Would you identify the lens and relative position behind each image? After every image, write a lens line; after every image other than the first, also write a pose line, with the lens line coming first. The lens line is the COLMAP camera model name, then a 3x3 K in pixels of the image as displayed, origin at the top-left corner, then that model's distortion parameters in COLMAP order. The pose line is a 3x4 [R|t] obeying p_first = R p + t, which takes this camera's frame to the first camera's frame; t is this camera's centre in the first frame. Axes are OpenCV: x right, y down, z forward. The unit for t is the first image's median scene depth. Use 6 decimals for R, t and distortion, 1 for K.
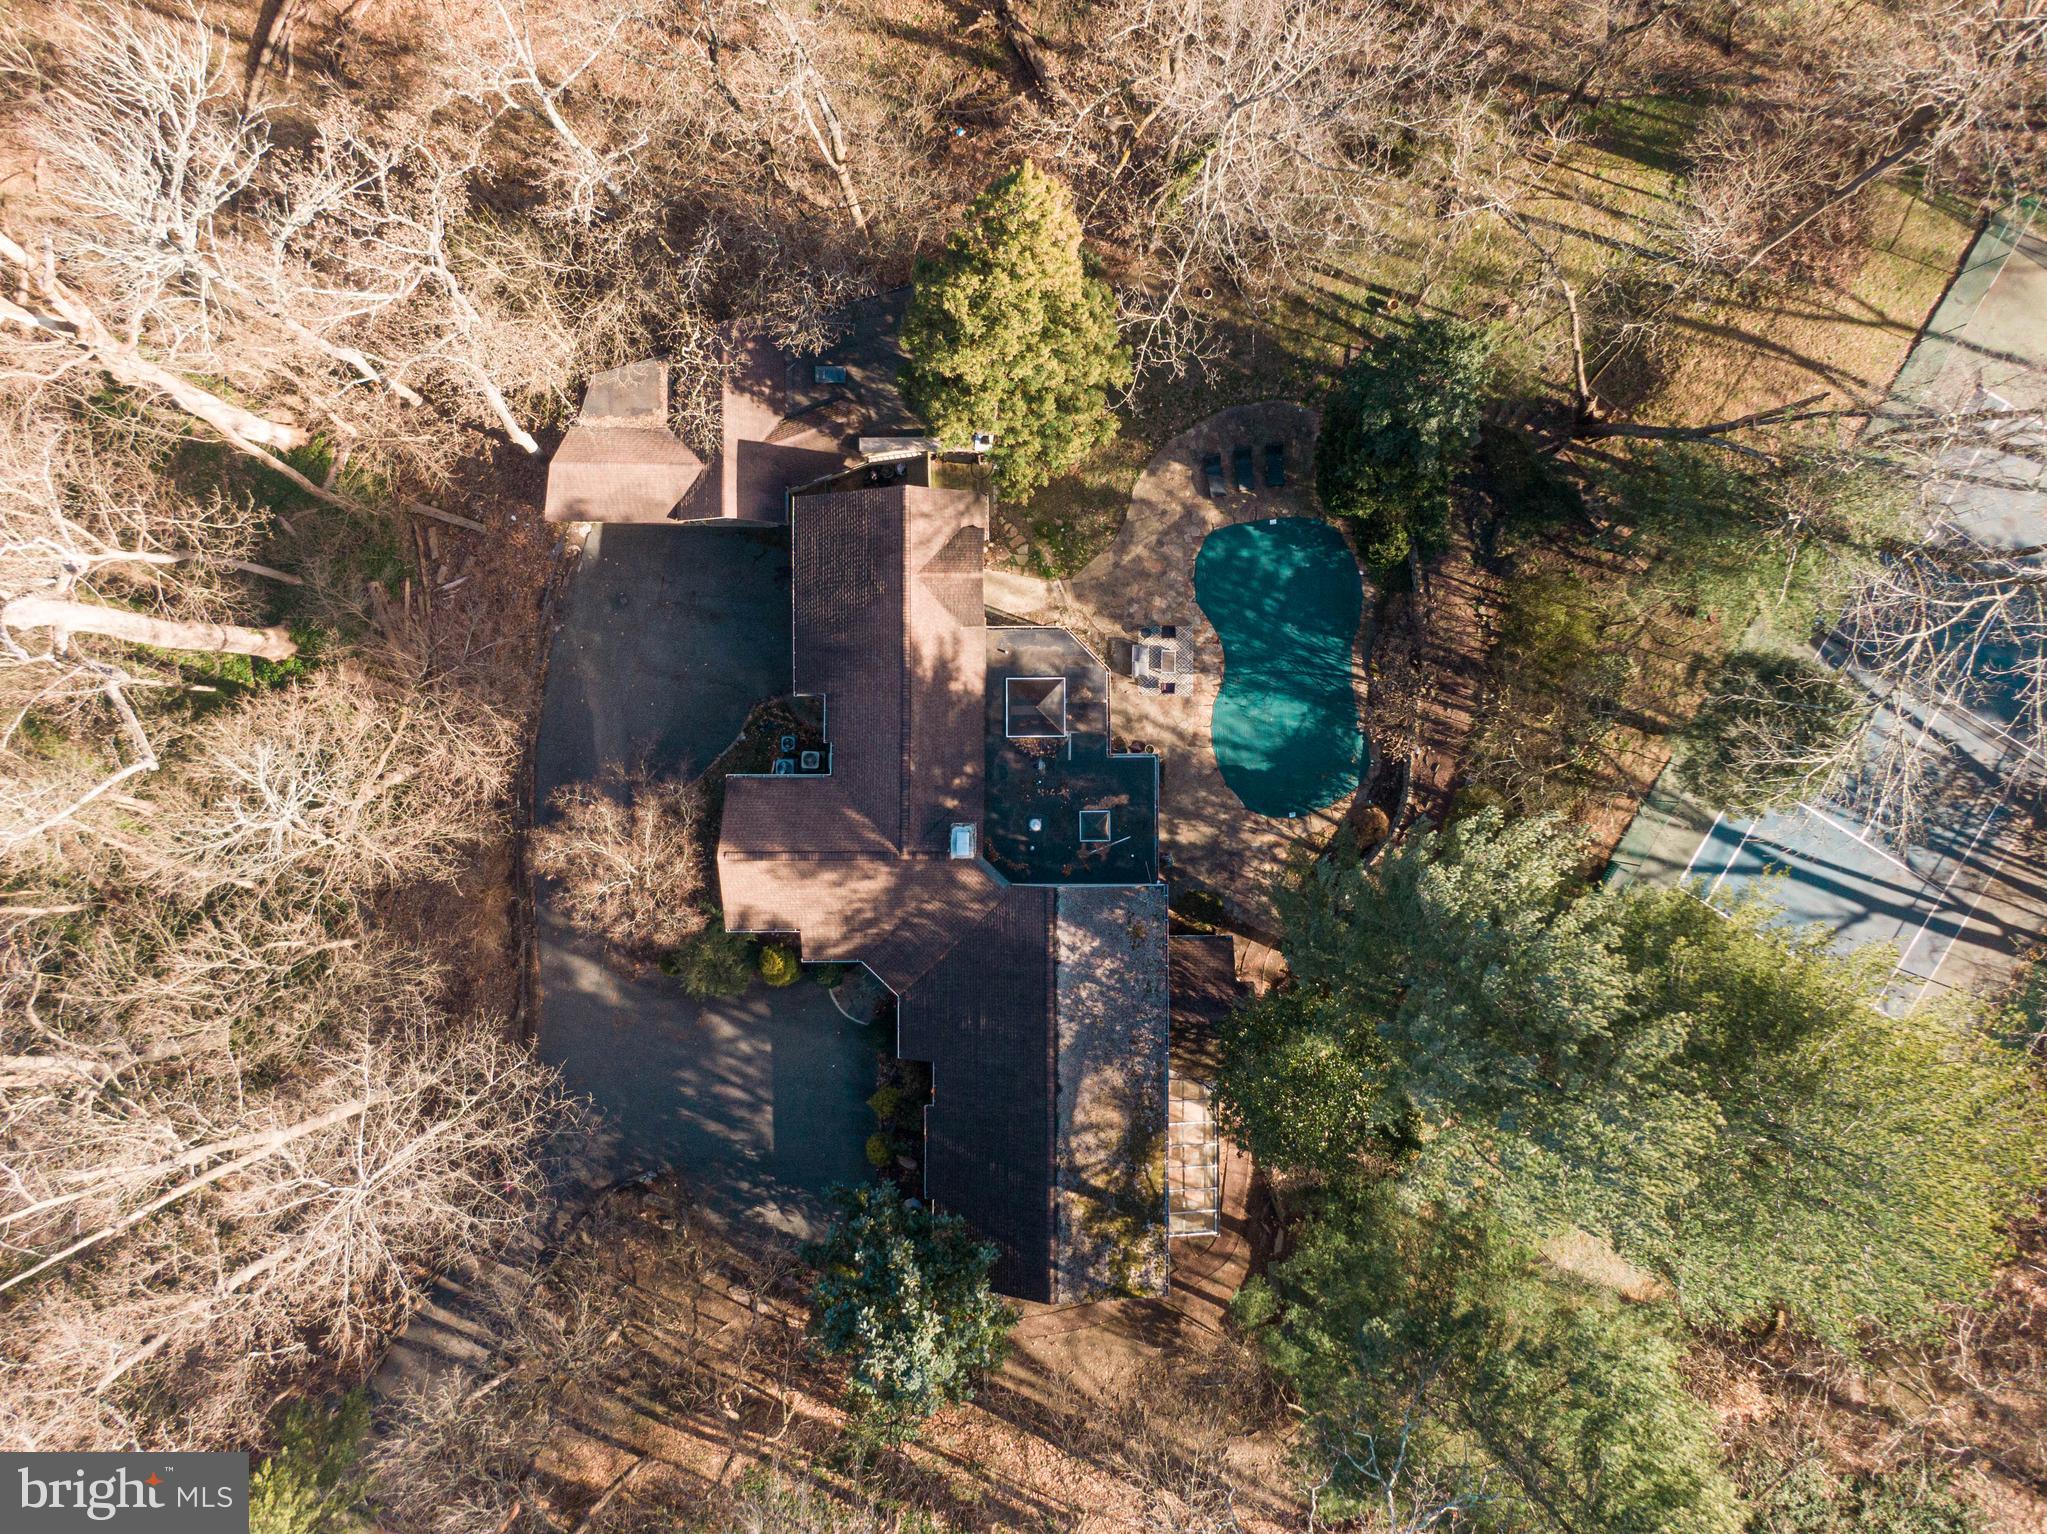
lens RADIAL K [[1403.9, 0, 1028.4], [0, 1403.9, 770.1], [0, 0, 1]] dist [0.005307, -0.000028]
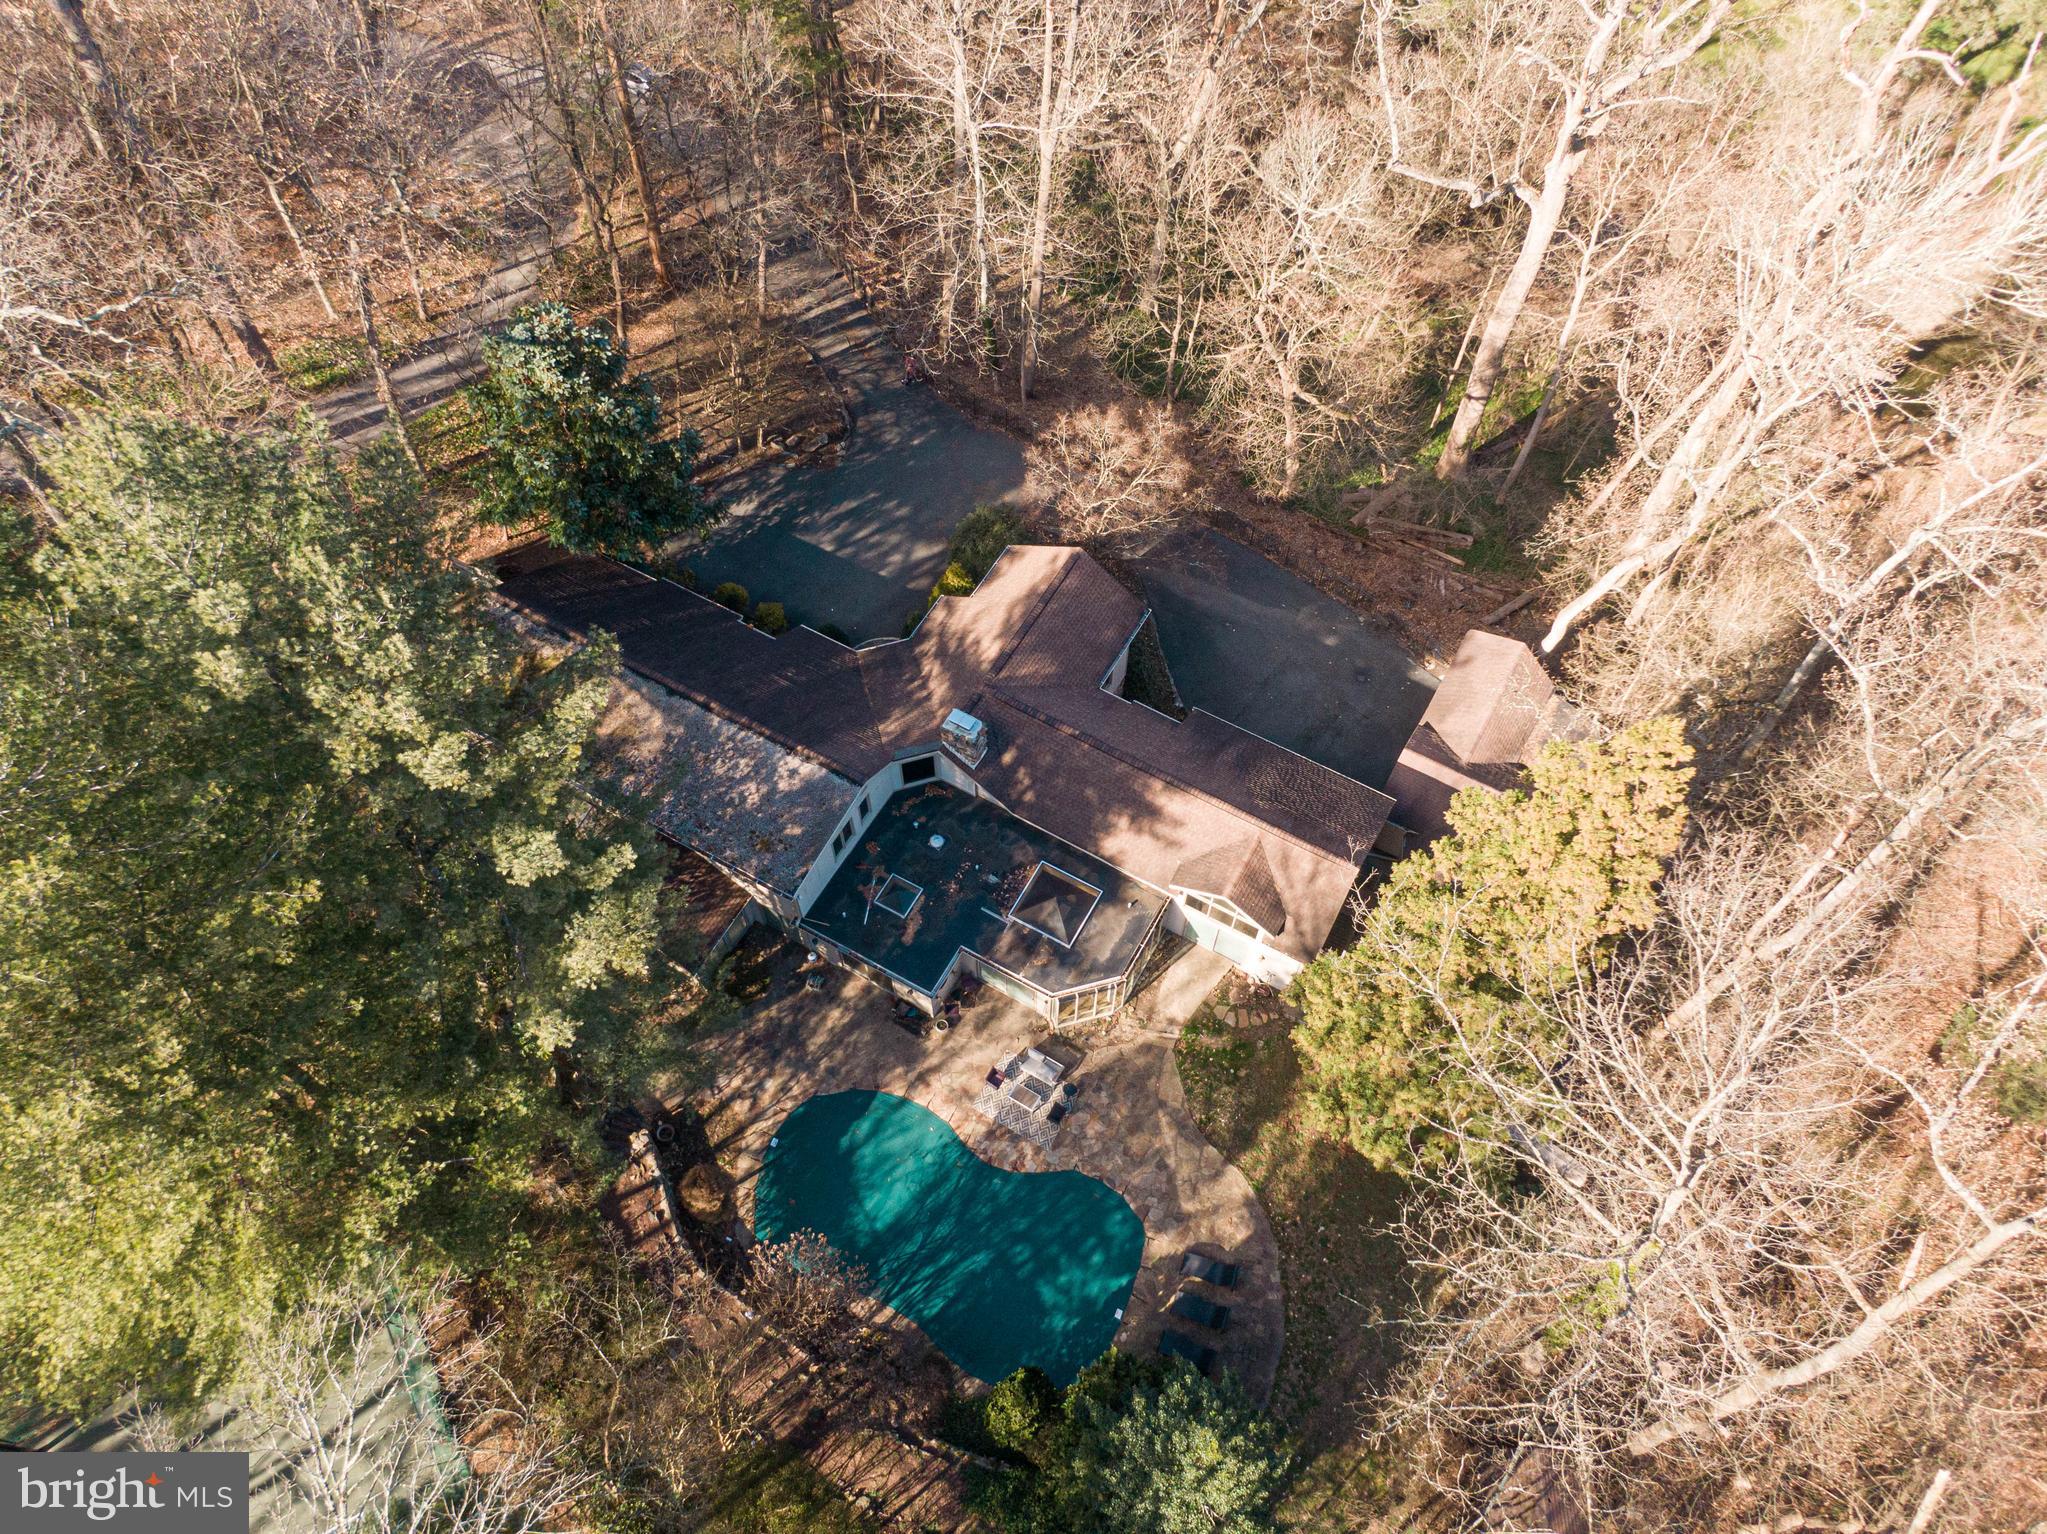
lens RADIAL K [[1403.9, 0, 1030.7], [0, 1403.9, 765.3], [0, 0, 1]] dist [0.005307, -0.000028]
pose [[-0.492787, 0.748945, -0.442993, 0.309335], [-0.869491, -0.443630, 0.217203, -0.169957], [-0.033852, 0.492213, 0.869816, 0.218264]]
